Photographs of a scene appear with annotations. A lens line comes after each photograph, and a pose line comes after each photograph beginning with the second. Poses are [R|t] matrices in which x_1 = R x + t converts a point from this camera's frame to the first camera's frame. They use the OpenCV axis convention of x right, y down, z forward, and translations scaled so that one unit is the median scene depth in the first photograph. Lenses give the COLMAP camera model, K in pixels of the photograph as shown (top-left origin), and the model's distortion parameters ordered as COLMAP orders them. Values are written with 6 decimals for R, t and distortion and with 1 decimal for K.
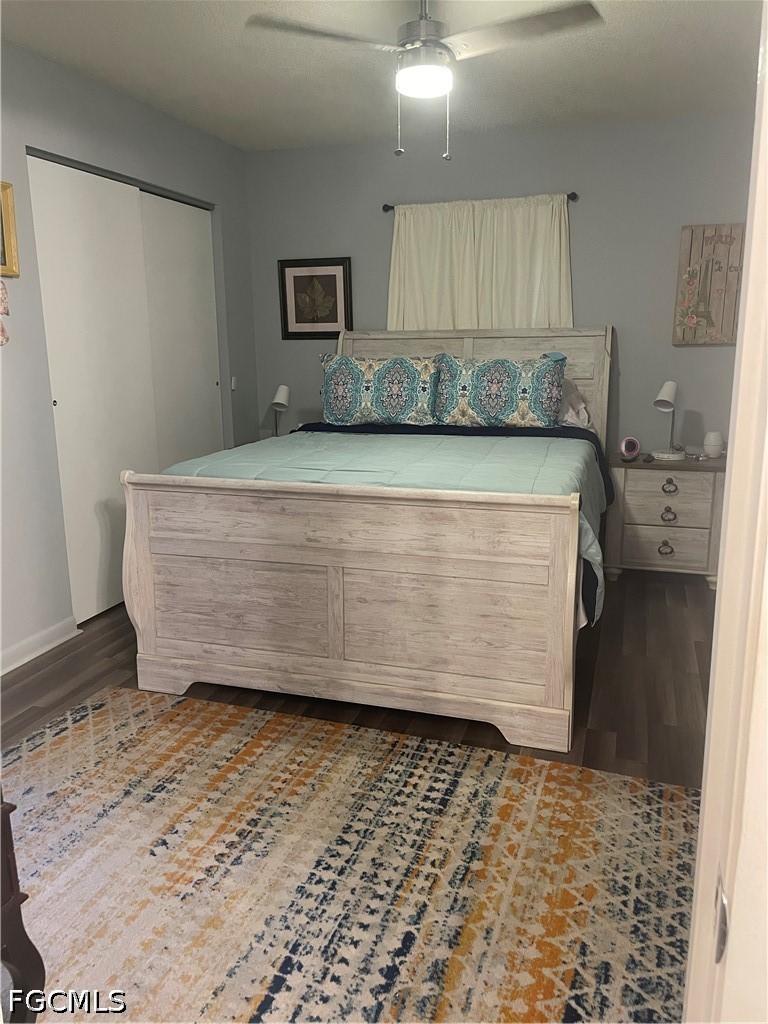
lens RADIAL K [[783.5, 0, 384.0], [0, 783.5, 508.8], [0, 0, 1]] dist [0.059808, -0.076297]
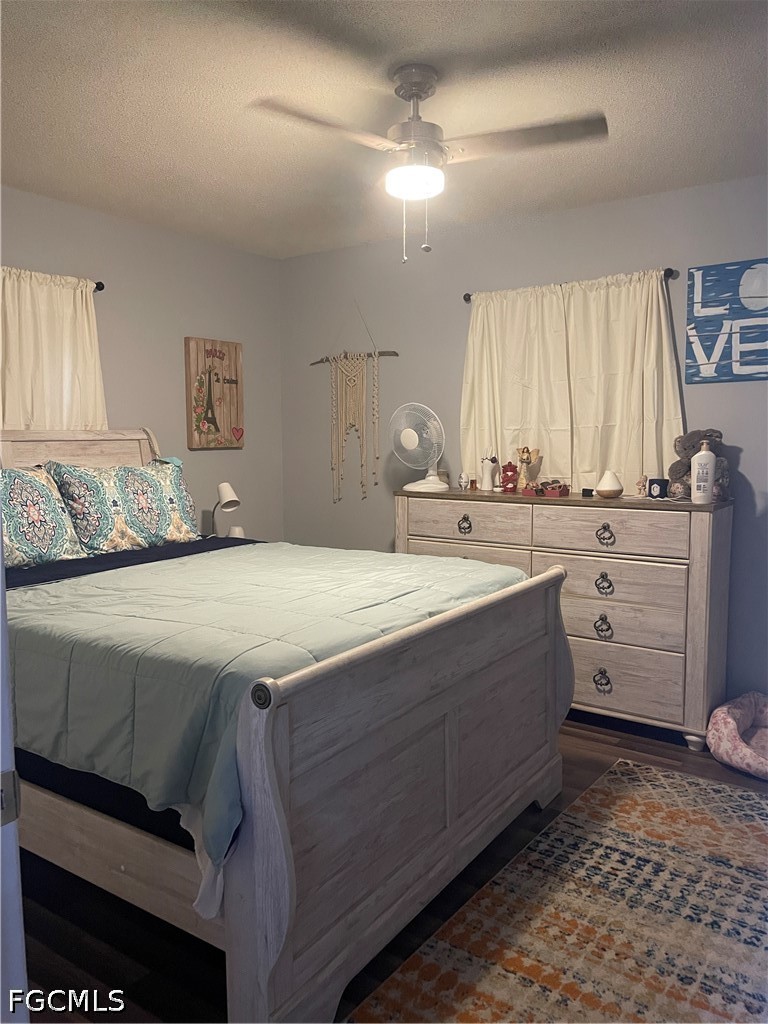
lens RADIAL K [[783.5, 0, 379.4], [0, 783.5, 507.6], [0, 0, 1]] dist [0.059808, -0.076297]
pose [[0.278162, -0.082591, 0.956977, -0.966294], [0.206523, 0.978138, 0.024388, -0.191277], [-0.938069, 0.190854, 0.289138, 0.878338]]
